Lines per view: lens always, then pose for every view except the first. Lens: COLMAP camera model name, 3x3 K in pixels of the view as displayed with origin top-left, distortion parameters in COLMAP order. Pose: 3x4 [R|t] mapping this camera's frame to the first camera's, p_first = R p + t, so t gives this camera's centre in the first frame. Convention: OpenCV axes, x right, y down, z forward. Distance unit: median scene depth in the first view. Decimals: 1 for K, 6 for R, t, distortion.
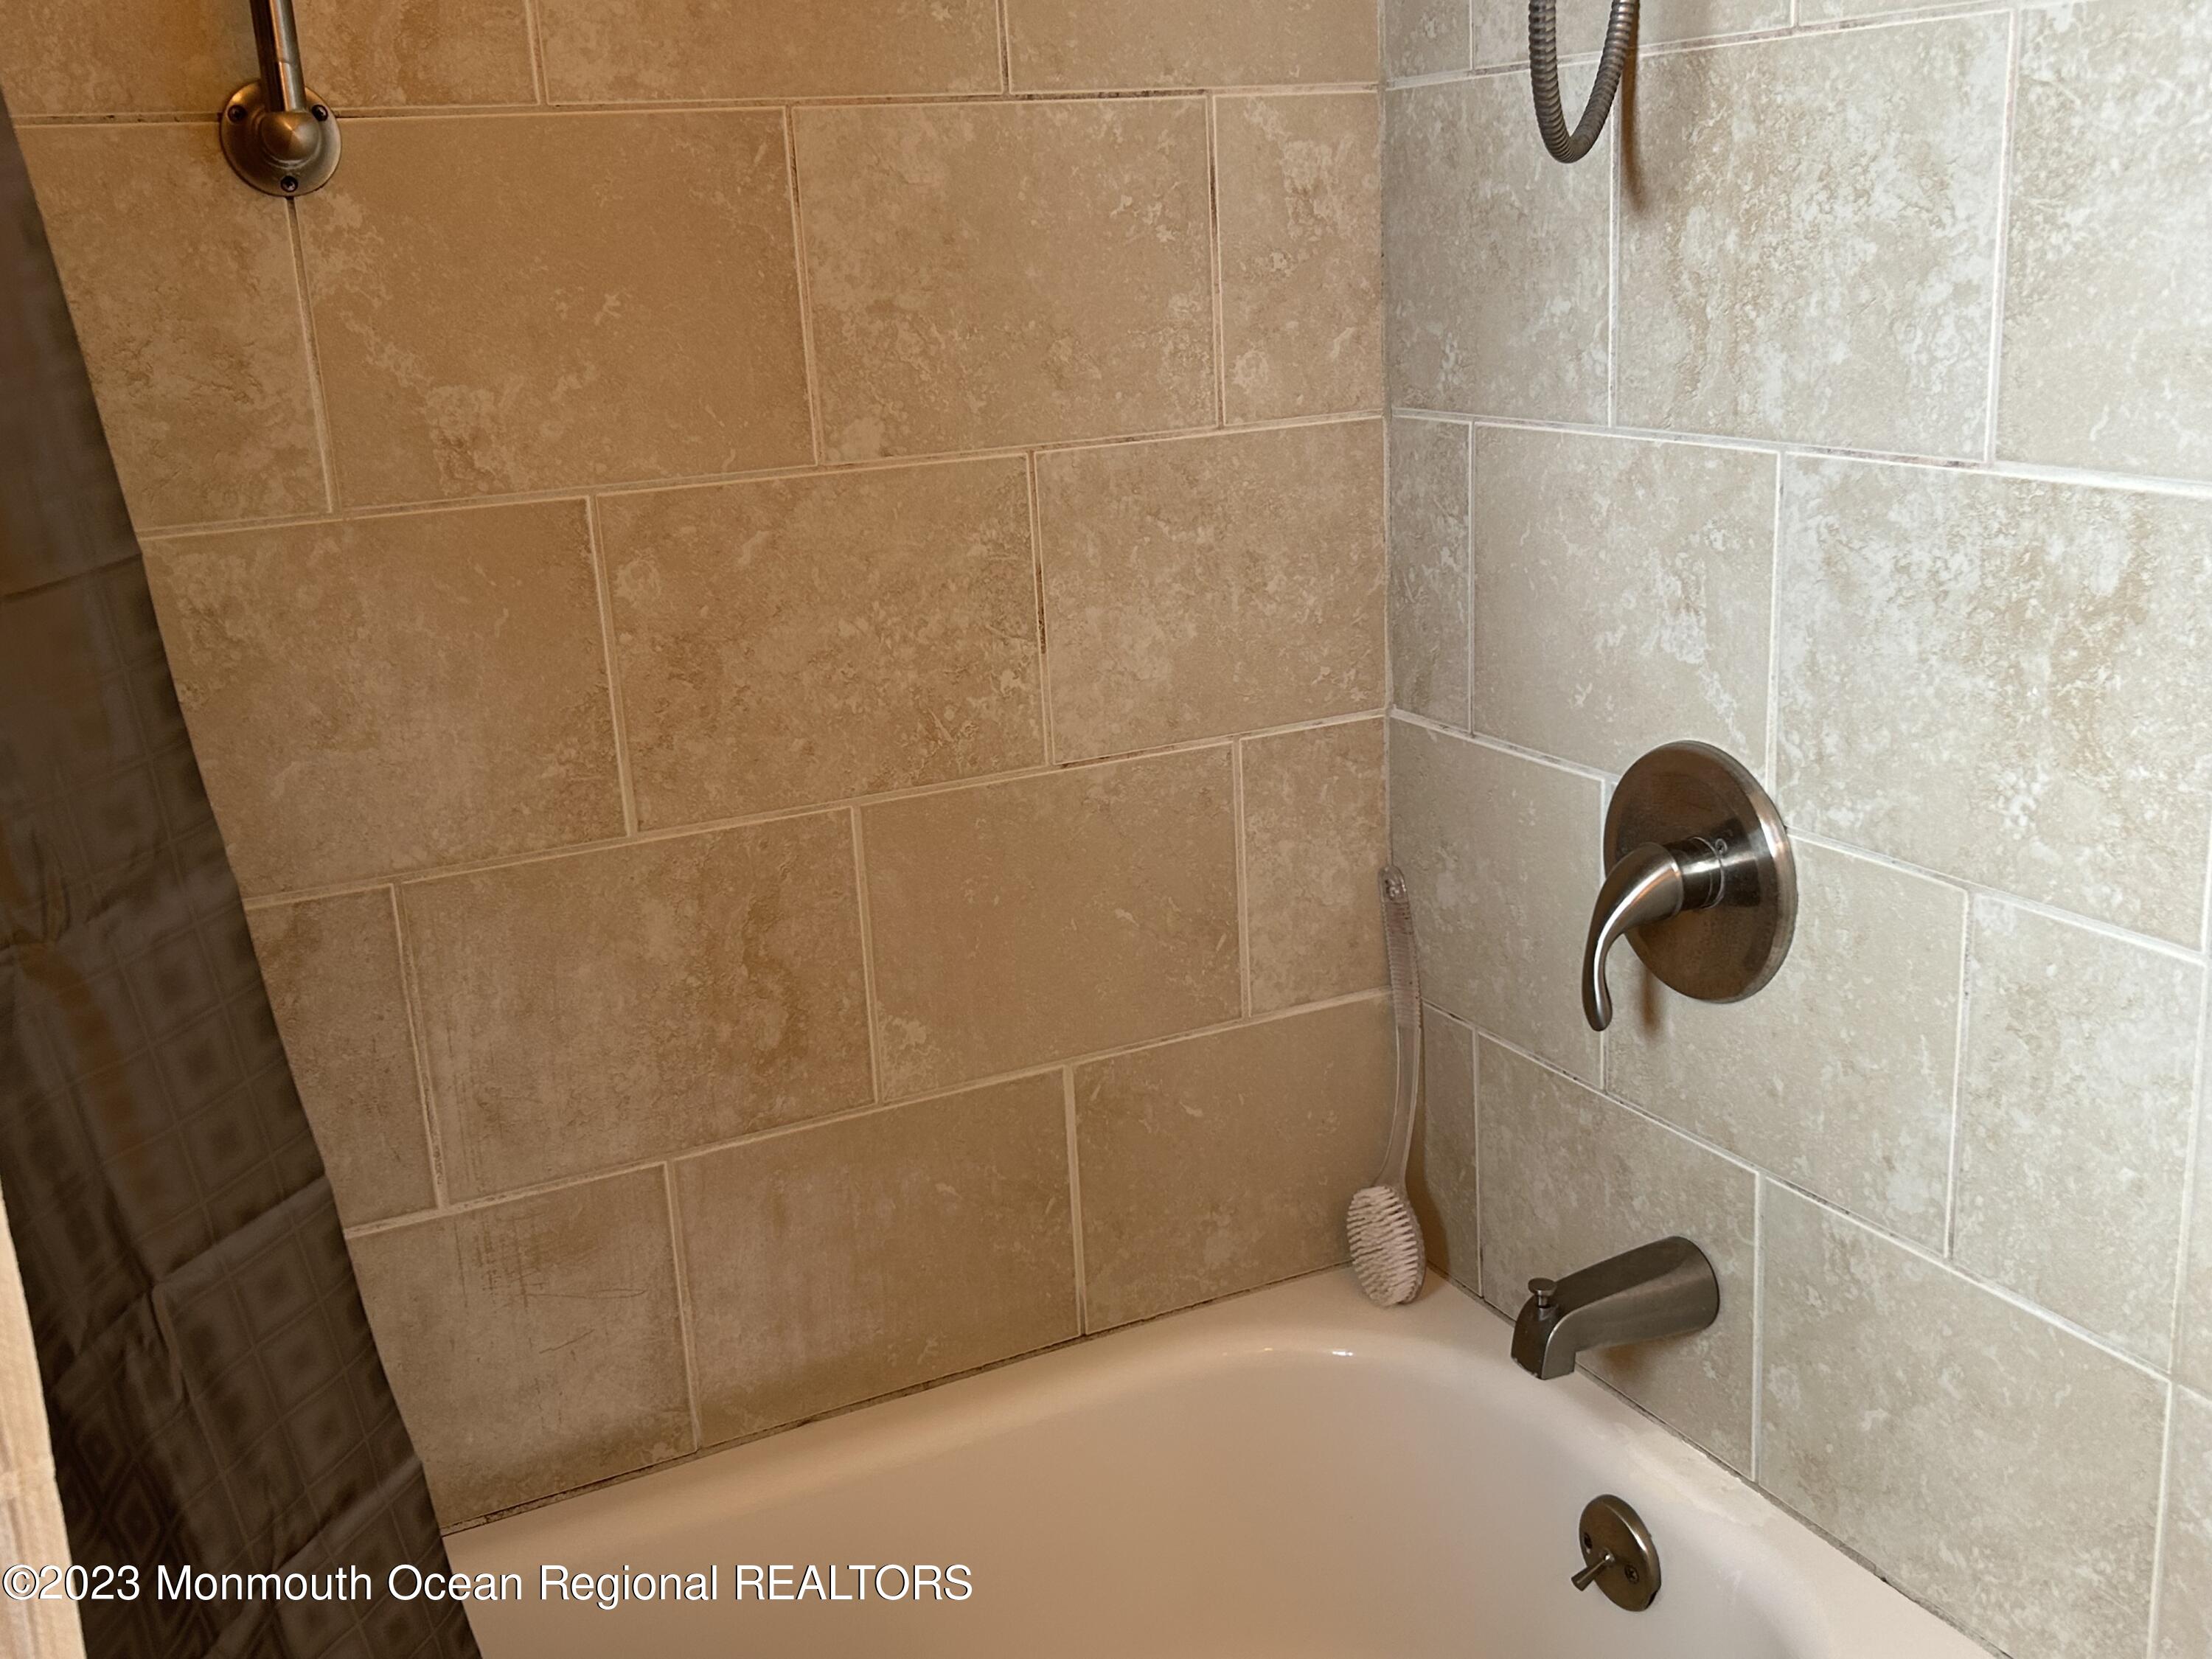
lens RADIAL K [[2114.2, 0, 1108.4], [0, 2114.2, 834.3], [0, 0, 1]] dist [-0.024659, 0.000000]
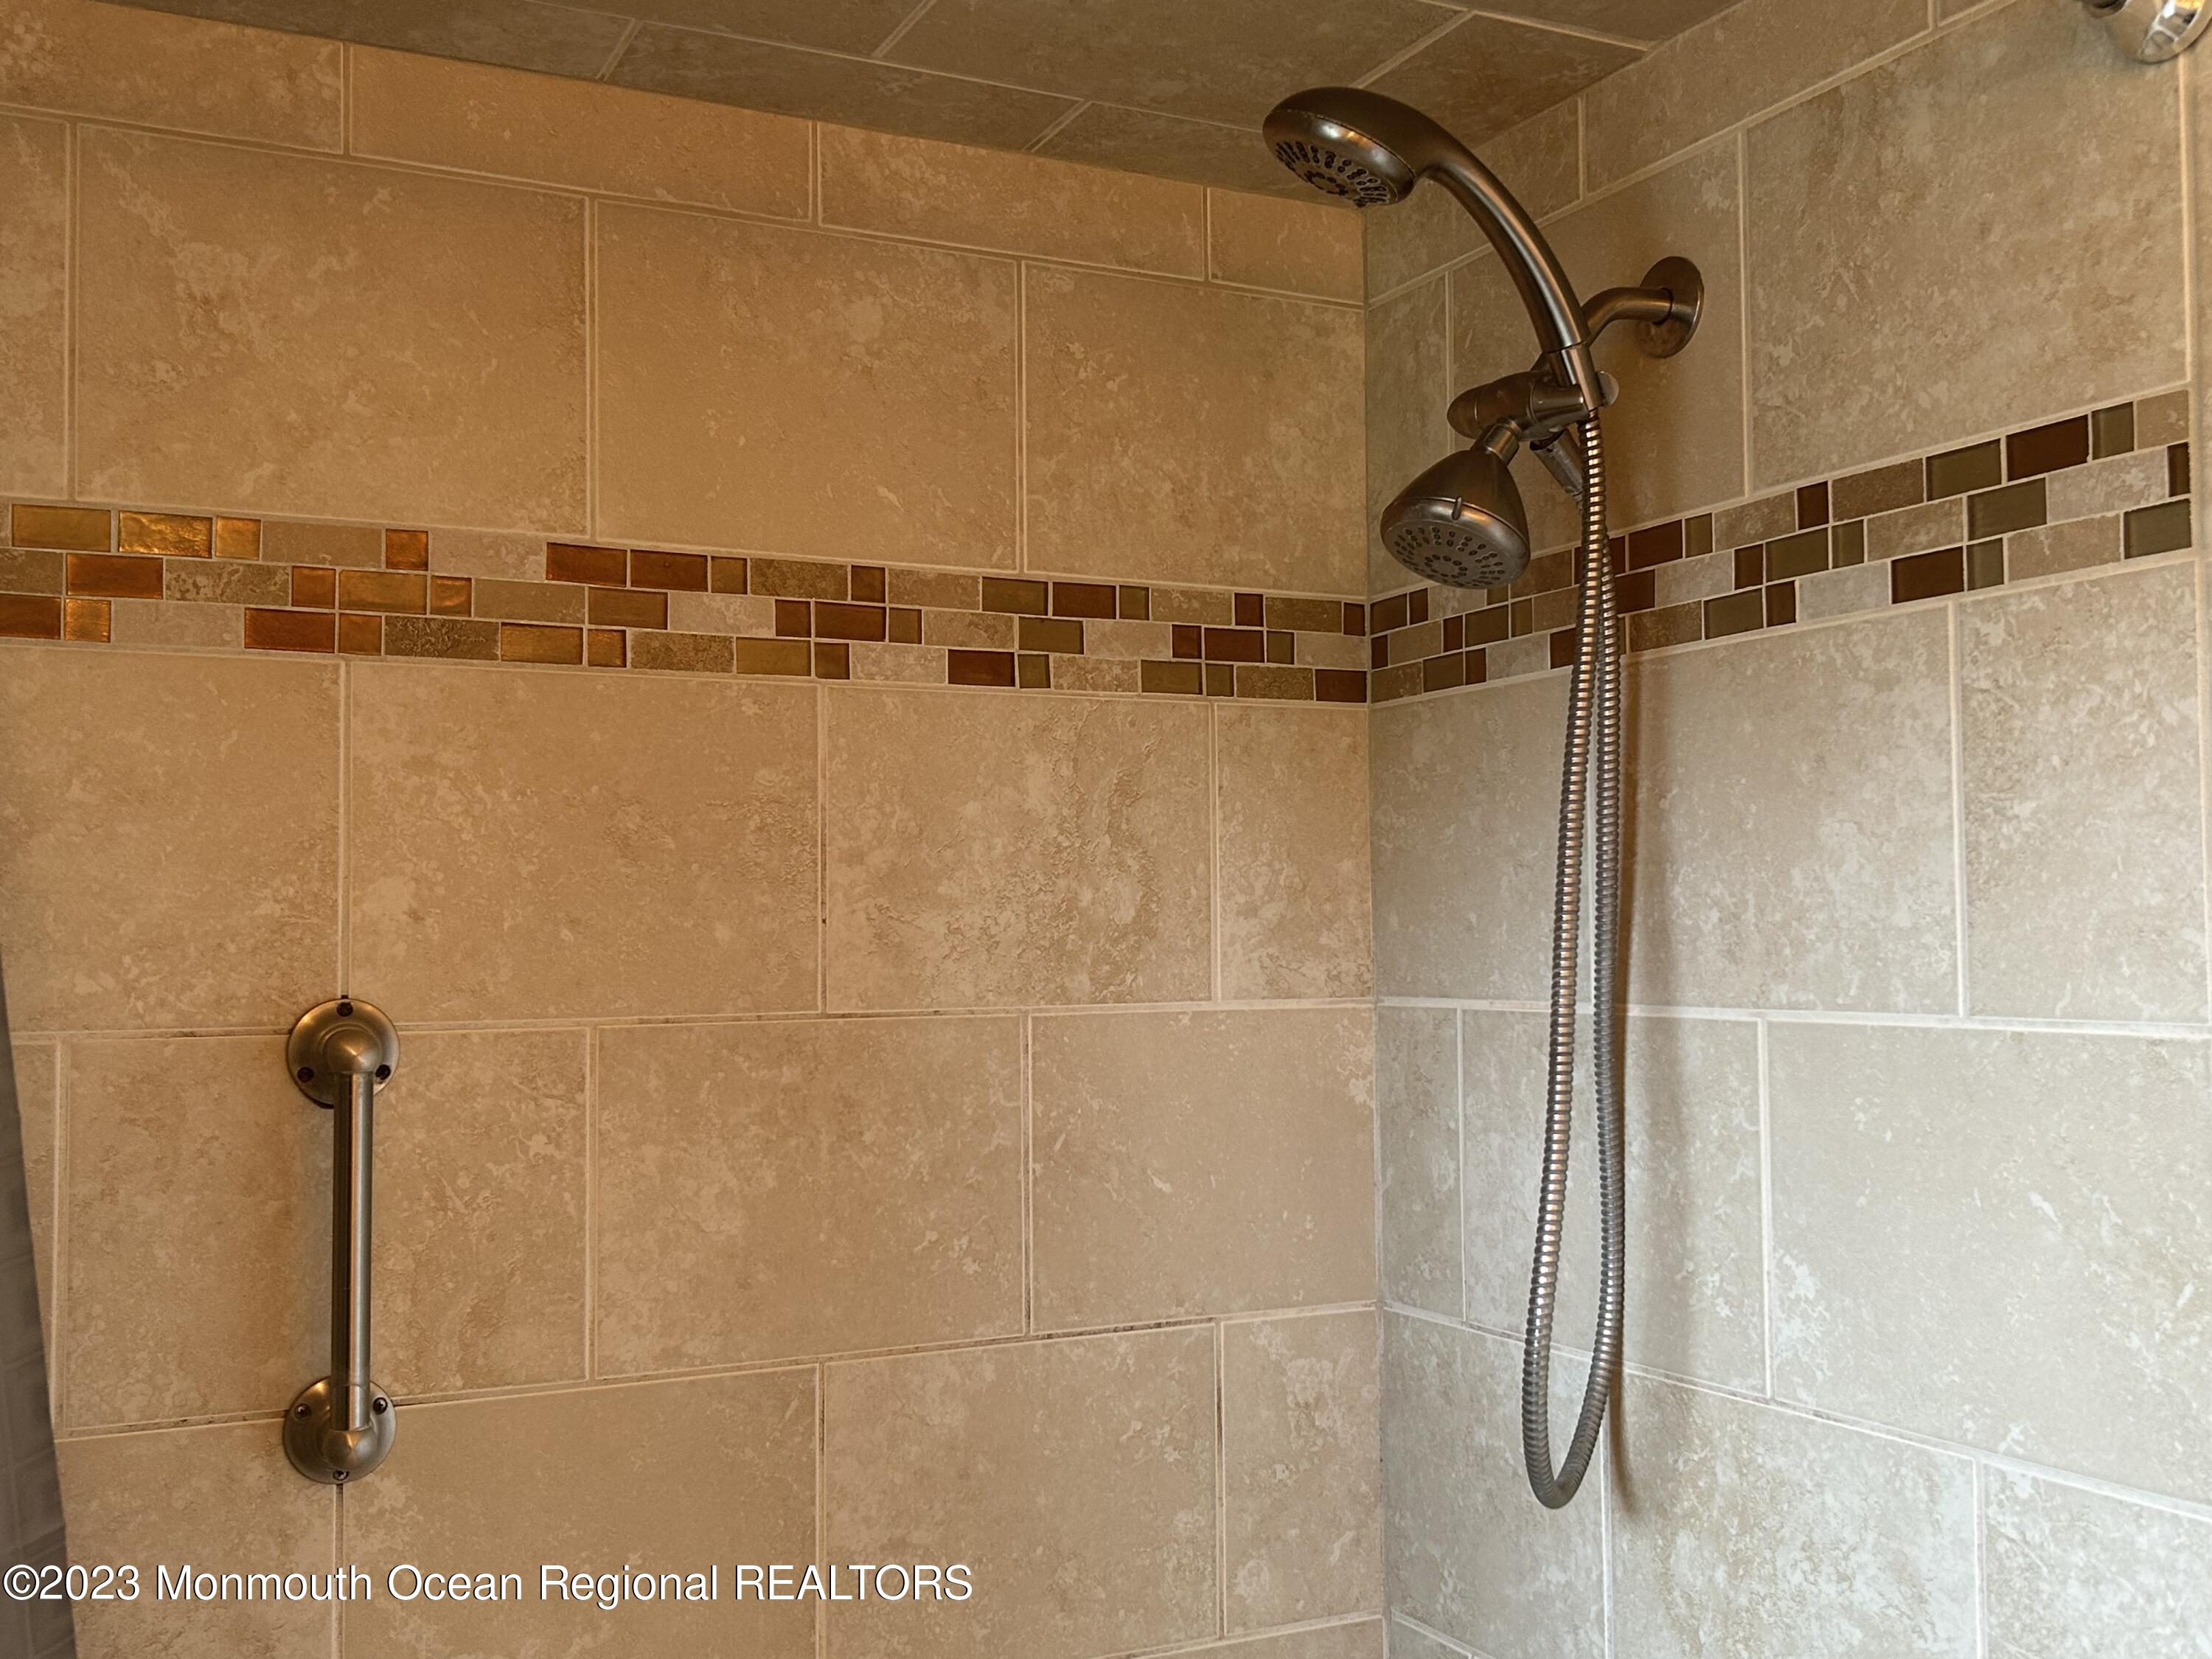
lens RADIAL K [[2114.2, 0, 1100.9], [0, 2114.2, 828.5], [0, 0, 1]] dist [-0.024659, 0.000000]
pose [[0.999136, 0.041218, -0.005380, -0.017432], [-0.040494, 0.935935, -0.349838, -0.237621], [-0.009384, 0.349754, 0.936795, -0.089987]]
